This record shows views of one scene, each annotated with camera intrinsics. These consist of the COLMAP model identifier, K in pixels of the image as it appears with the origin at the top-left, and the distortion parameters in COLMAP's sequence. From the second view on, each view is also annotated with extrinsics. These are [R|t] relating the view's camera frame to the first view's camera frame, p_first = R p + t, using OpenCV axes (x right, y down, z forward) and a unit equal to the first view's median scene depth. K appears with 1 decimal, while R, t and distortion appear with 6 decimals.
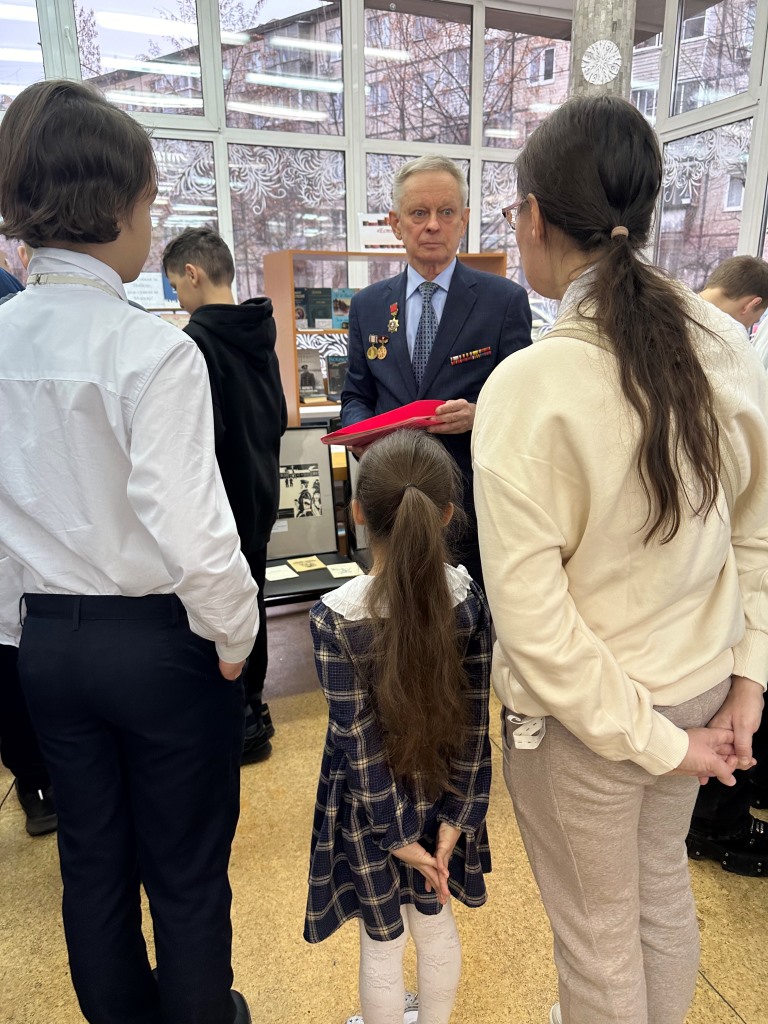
lens RADIAL K [[724.0, 0, 385.0], [0, 724.0, 515.4], [0, 0, 1]] dist [0.021529, -0.039885]
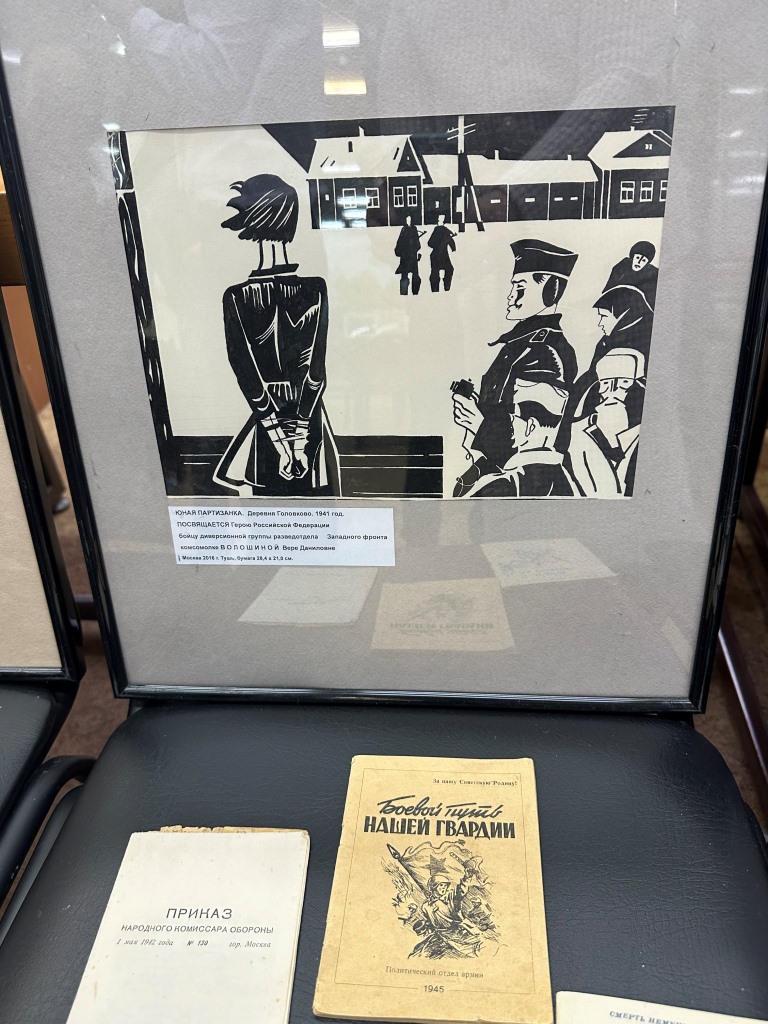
lens RADIAL K [[753.3, 0, 377.2], [0, 753.3, 526.3], [0, 0, 1]] dist [0.049992, -0.090749]
pose [[0.890081, 0.224235, -0.396830, -0.070923], [-0.065406, 0.924445, 0.375665, -0.050987], [0.451085, -0.308417, 0.837497, 0.850822]]
